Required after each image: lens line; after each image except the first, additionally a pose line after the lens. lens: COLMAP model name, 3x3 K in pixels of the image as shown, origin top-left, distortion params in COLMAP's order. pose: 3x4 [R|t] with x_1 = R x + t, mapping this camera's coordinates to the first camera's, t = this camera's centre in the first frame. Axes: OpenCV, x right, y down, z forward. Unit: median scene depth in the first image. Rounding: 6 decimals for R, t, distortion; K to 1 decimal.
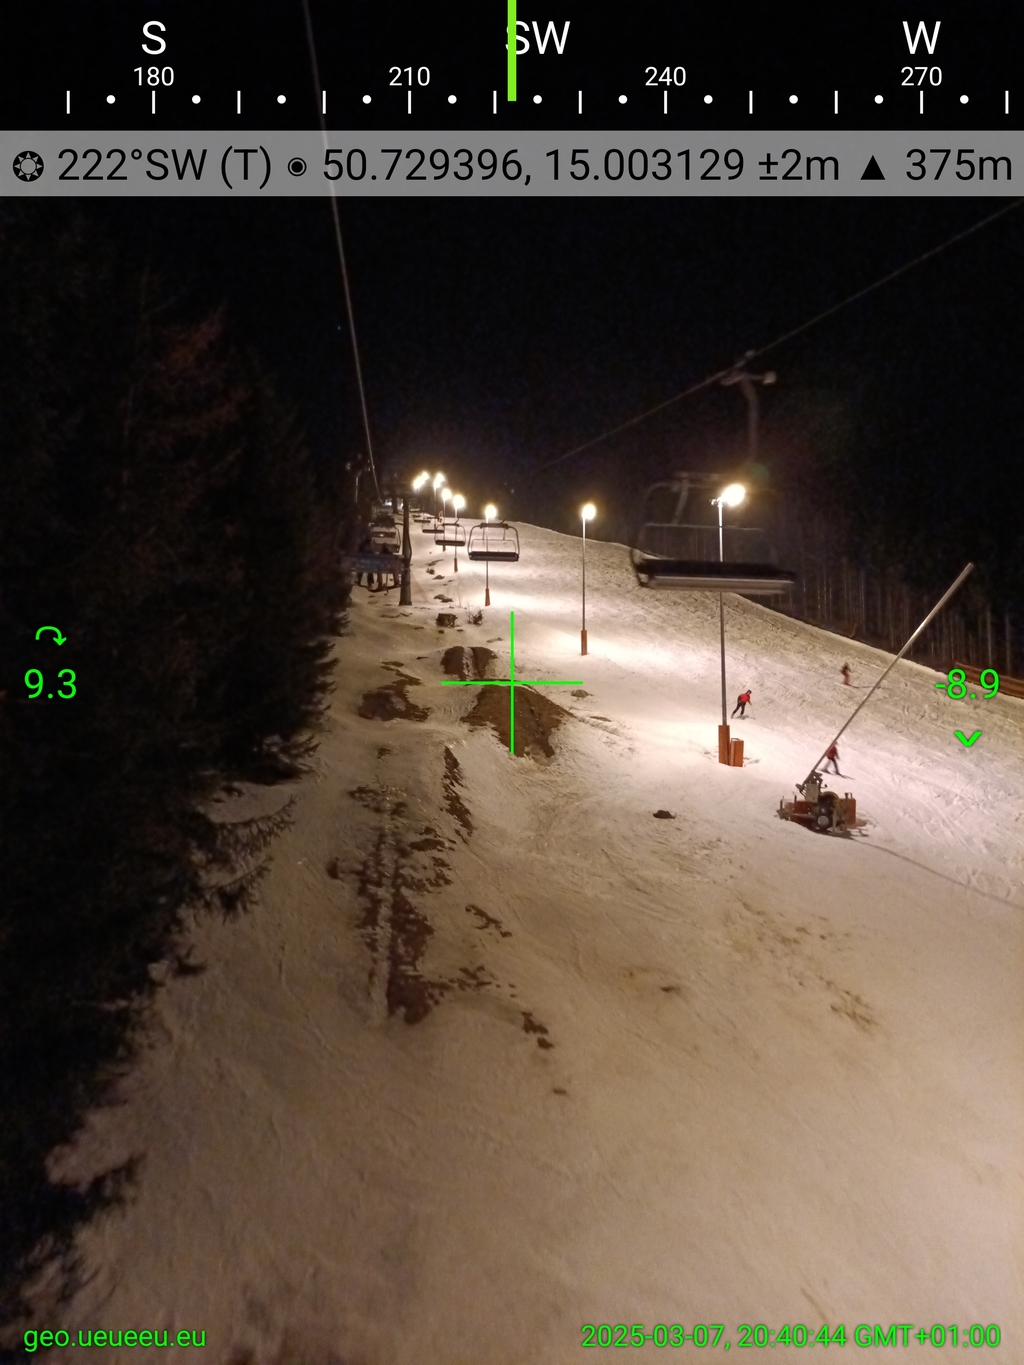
lens RADIAL K [[850.1, 0, 512.0], [0, 850.1, 682.5], [0, 0, 1]] dist [0.040586, -0.037331]
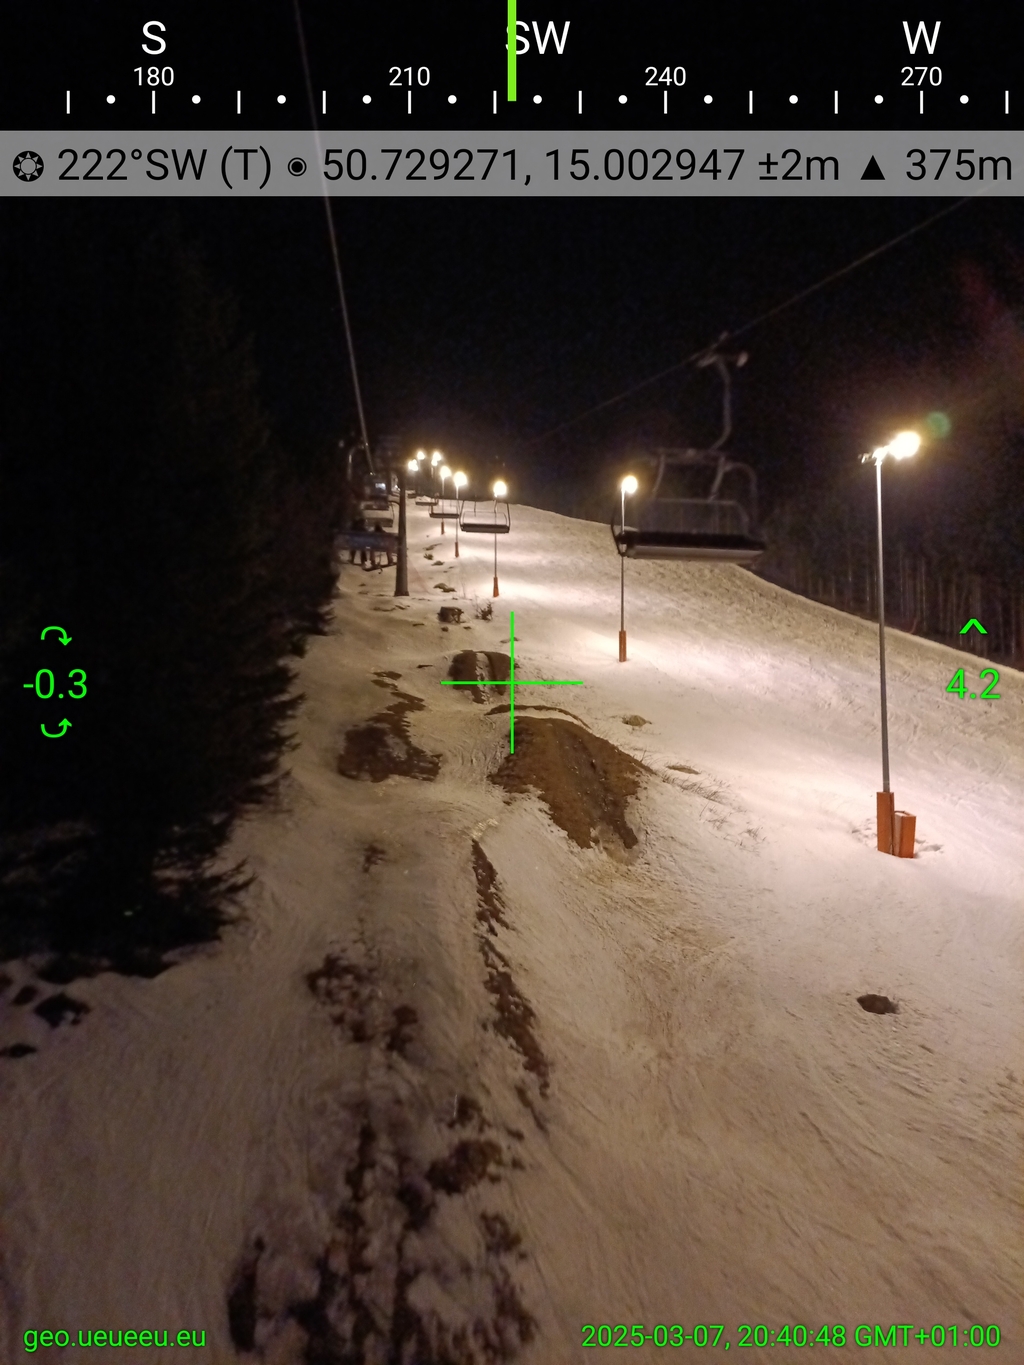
lens RADIAL K [[850.1, 0, 512.0], [0, 850.1, 682.5], [0, 0, 1]] dist [0.040586, -0.037331]
pose [[0.999965, 0.003581, 0.007586, -0.050411], [-0.003712, 0.999843, 0.017302, -0.047966], [-0.007523, -0.017329, 0.999822, 0.346240]]
